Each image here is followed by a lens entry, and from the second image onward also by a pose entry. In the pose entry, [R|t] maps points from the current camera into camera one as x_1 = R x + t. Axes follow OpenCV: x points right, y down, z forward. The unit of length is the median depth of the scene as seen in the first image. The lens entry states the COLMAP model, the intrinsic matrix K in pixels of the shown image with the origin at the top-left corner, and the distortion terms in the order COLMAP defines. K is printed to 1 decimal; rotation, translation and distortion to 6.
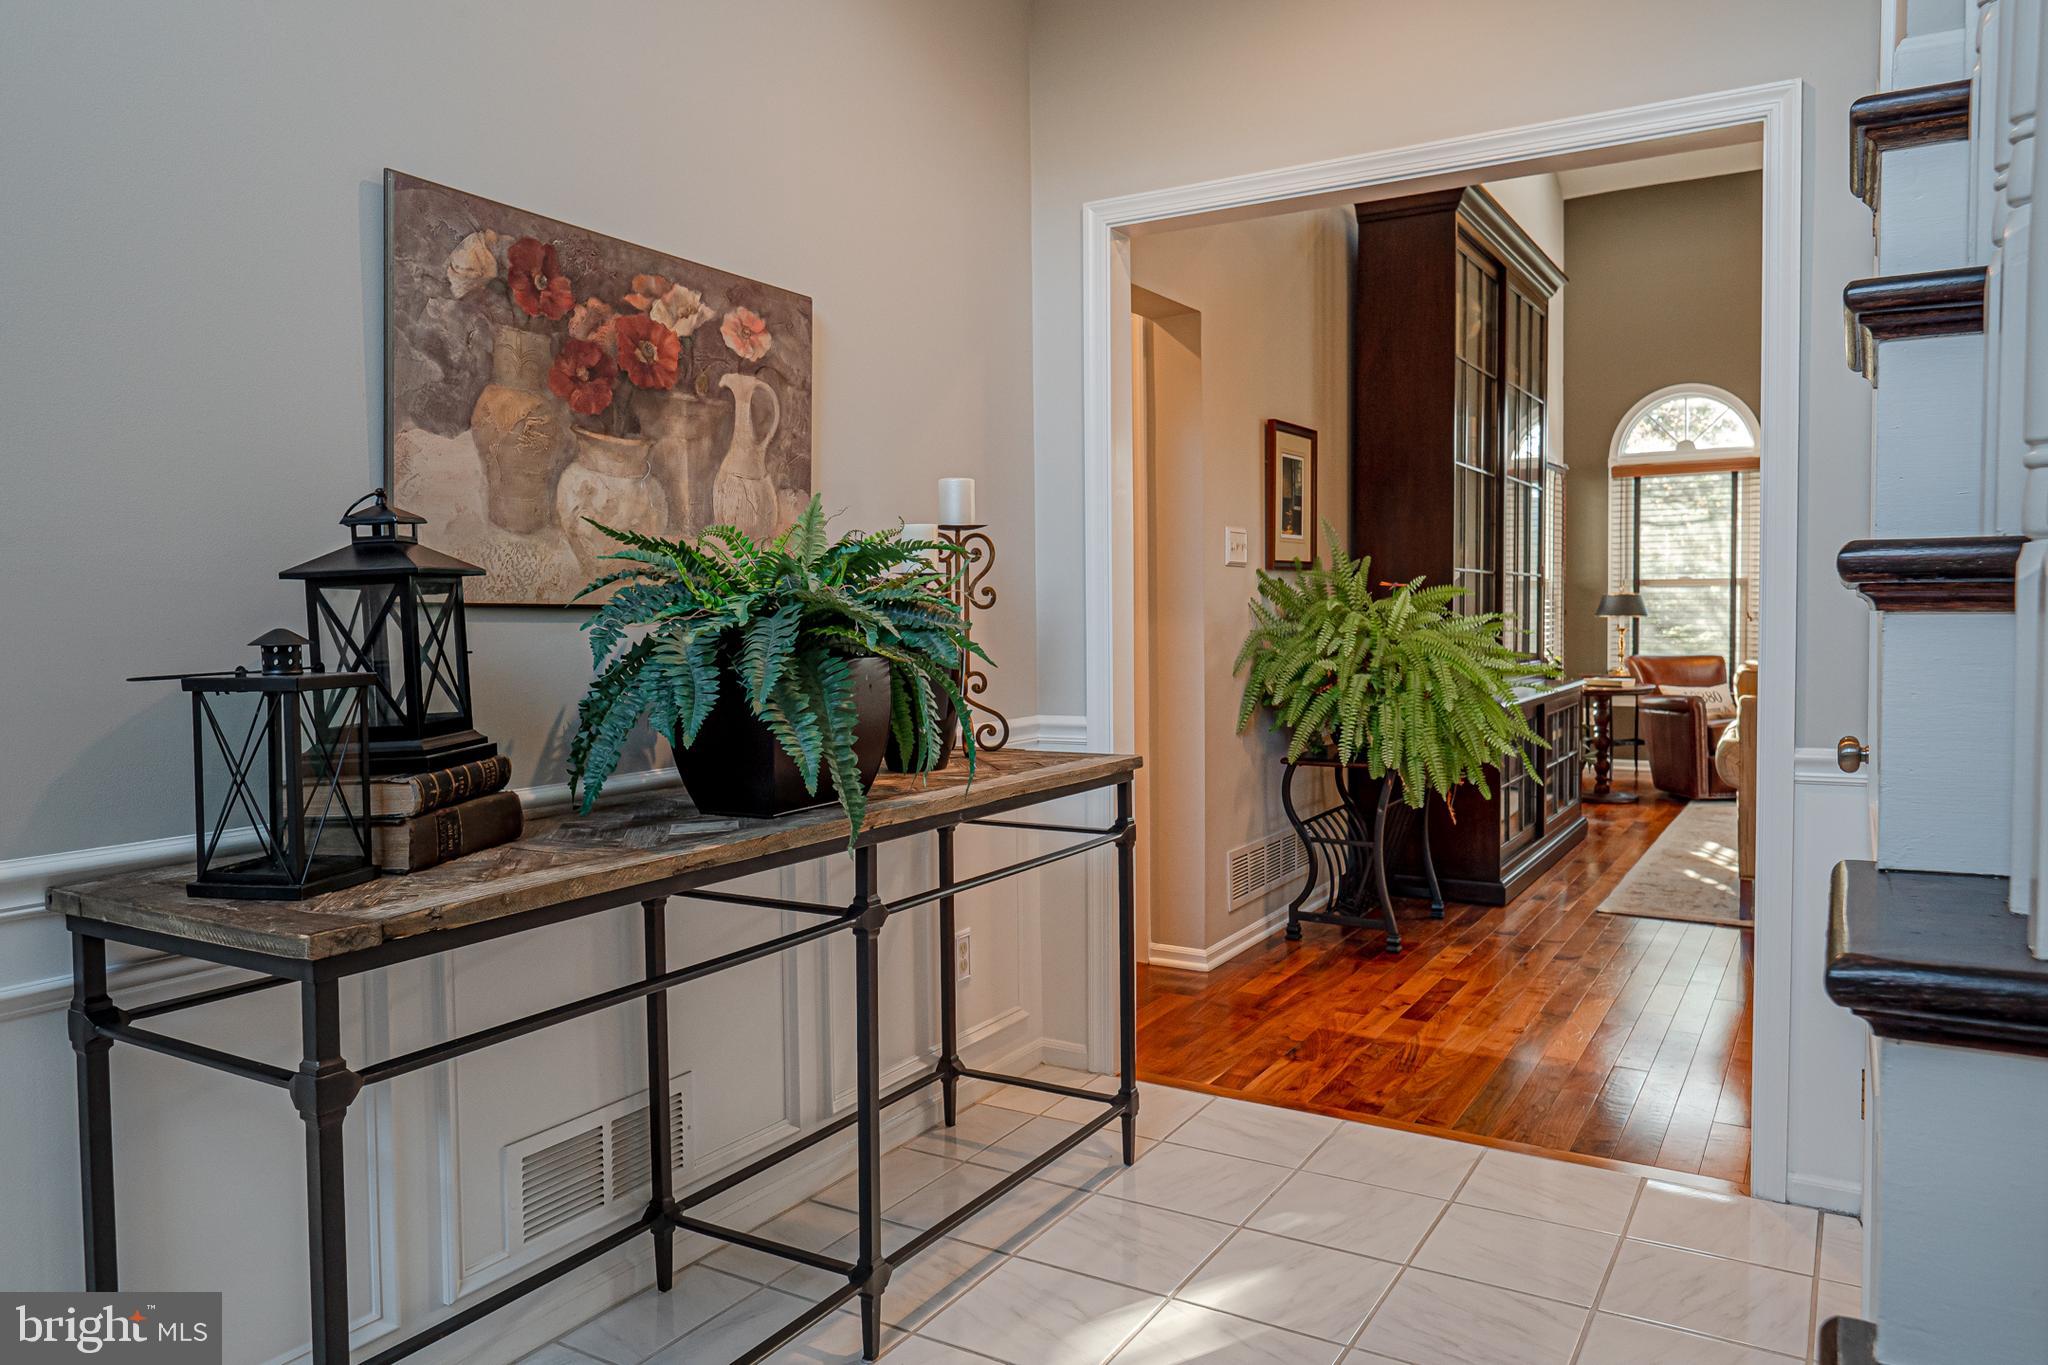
lens RADIAL K [[1385.1, 0, 1031.7], [0, 1385.1, 666.9], [0, 0, 1]] dist [-0.006720, -0.000625]
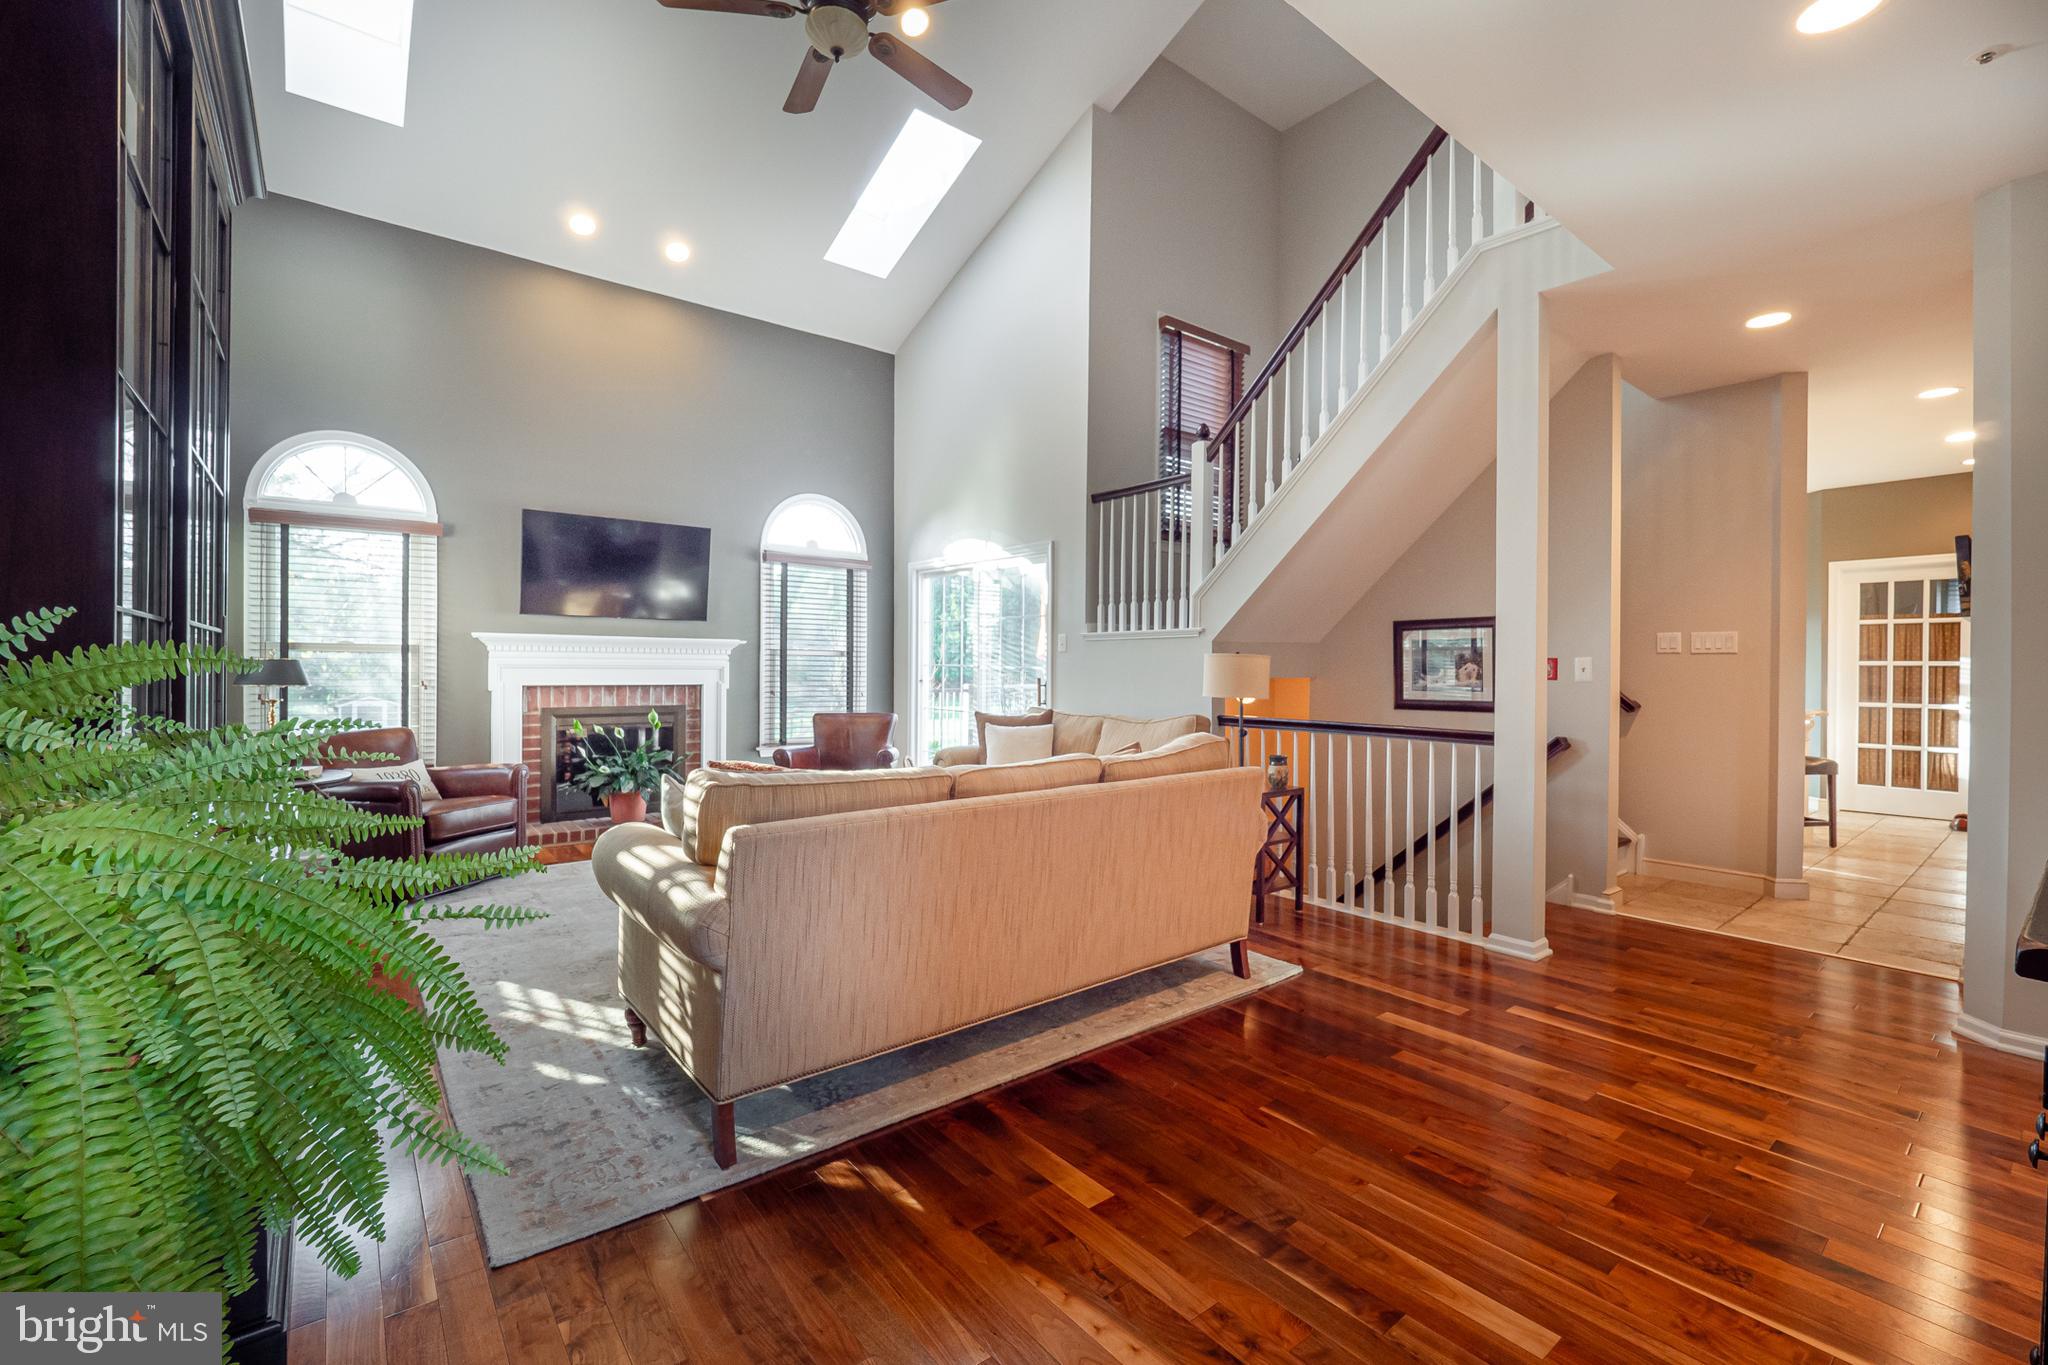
lens RADIAL K [[862.4, 0, 1021.5], [0, 862.4, 663.1], [0, 0, 1]] dist [-0.006577, -0.001340]
pose [[0.346178, 0.013449, 0.938072, 0.096528], [0.031196, 0.999179, -0.025837, -0.022557], [-0.937650, 0.038208, 0.345475, 0.394262]]
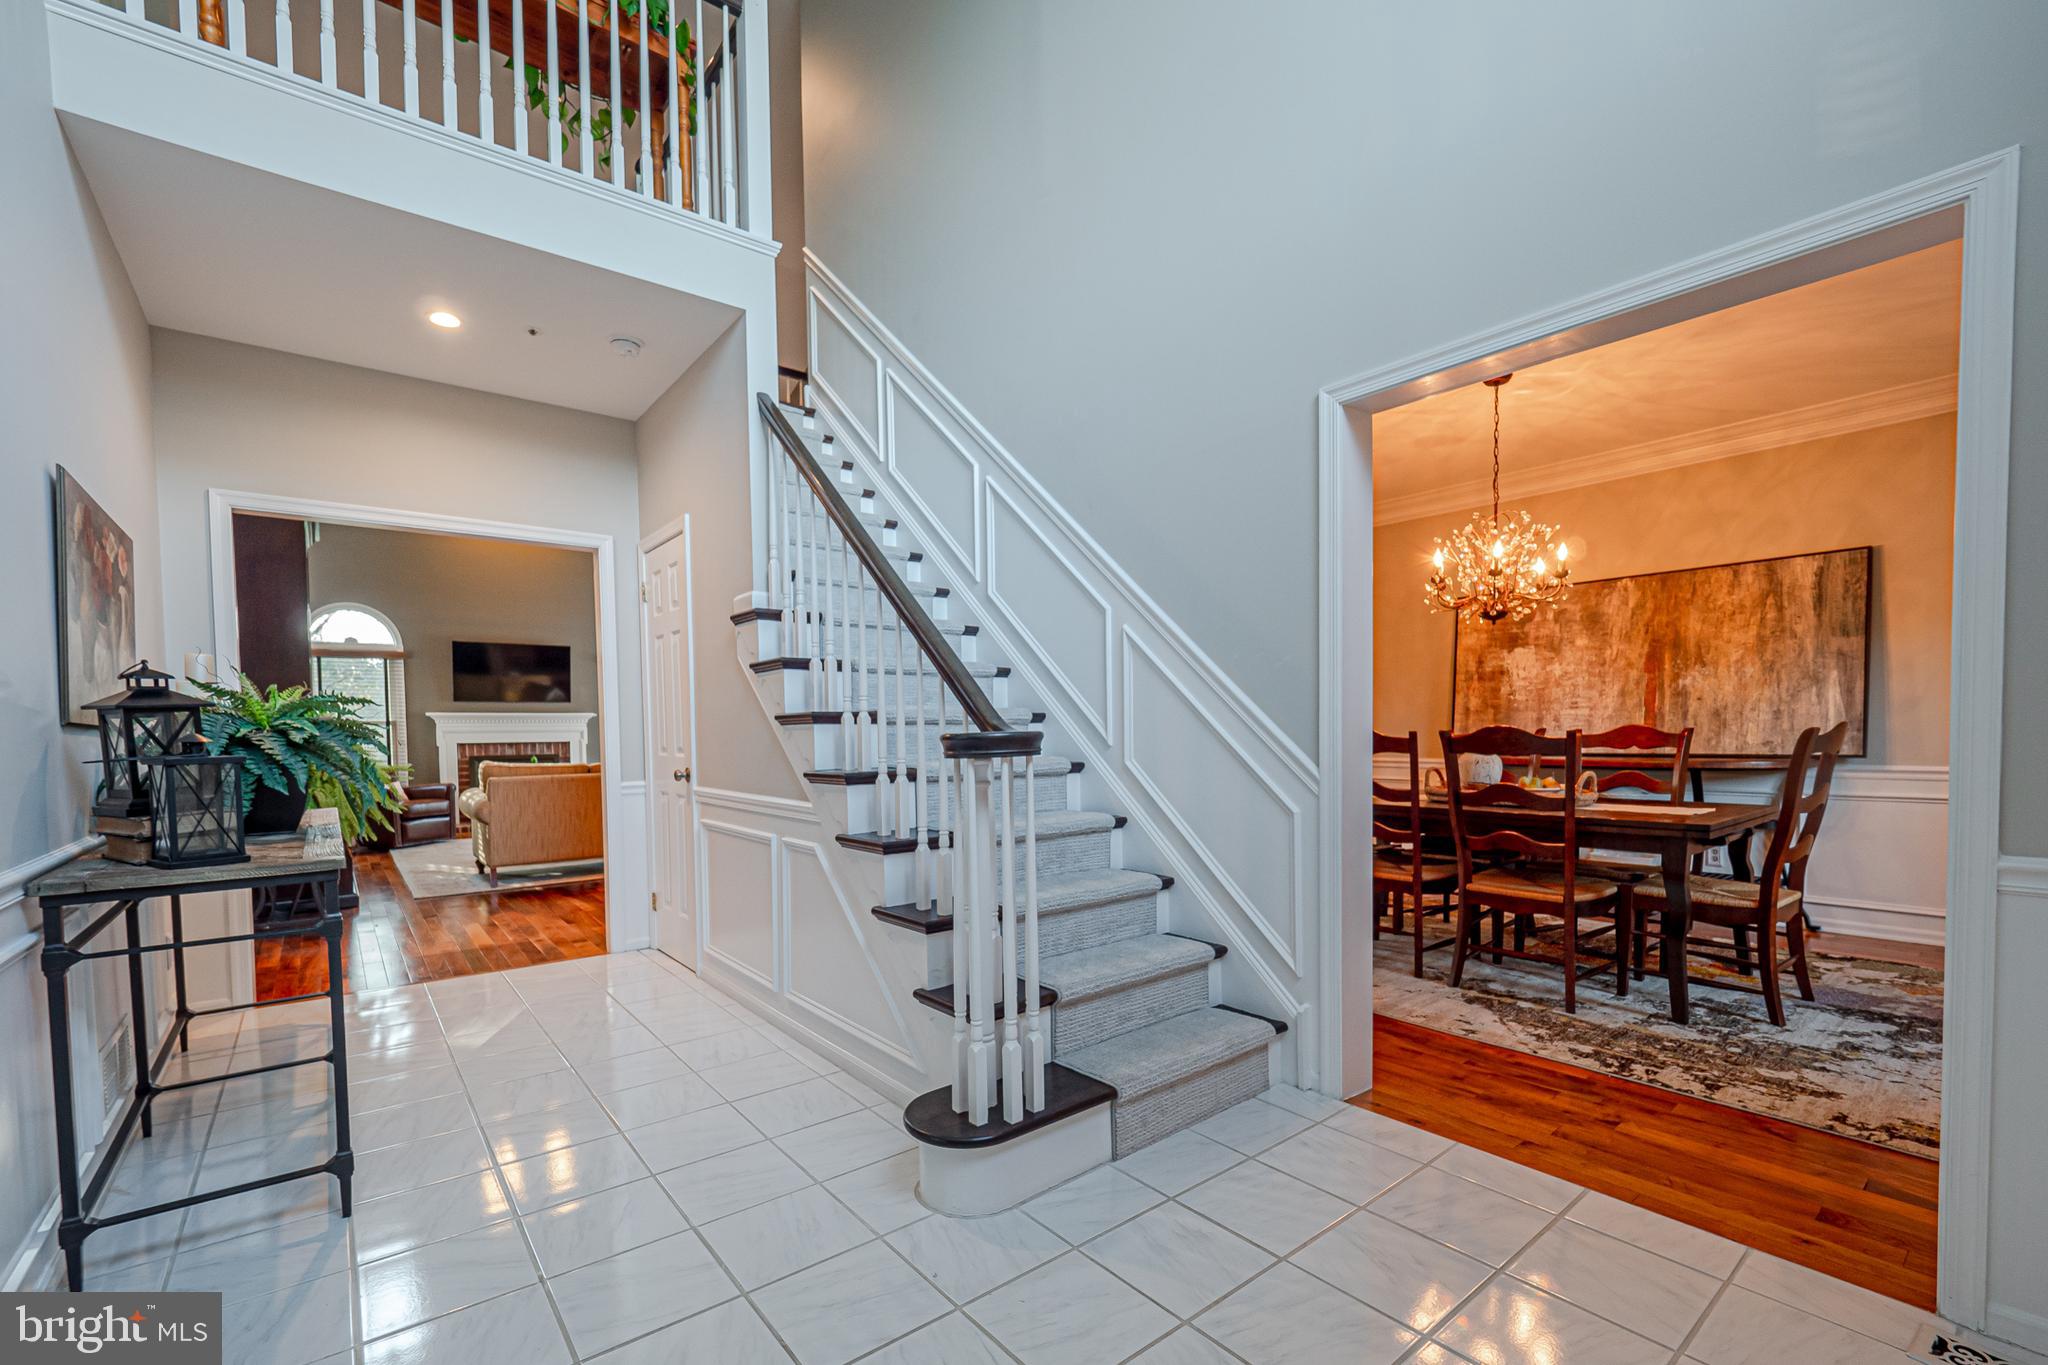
lens RADIAL K [[862.4, 0, 1008.1], [0, 862.4, 753.9], [0, 0, 1]] dist [-0.006577, -0.001340]
pose [[0.350947, -0.024329, 0.936079, -0.220090], [0.051632, 0.998644, 0.006598, 0.009236], [-0.934971, 0.046016, 0.351727, -0.089886]]
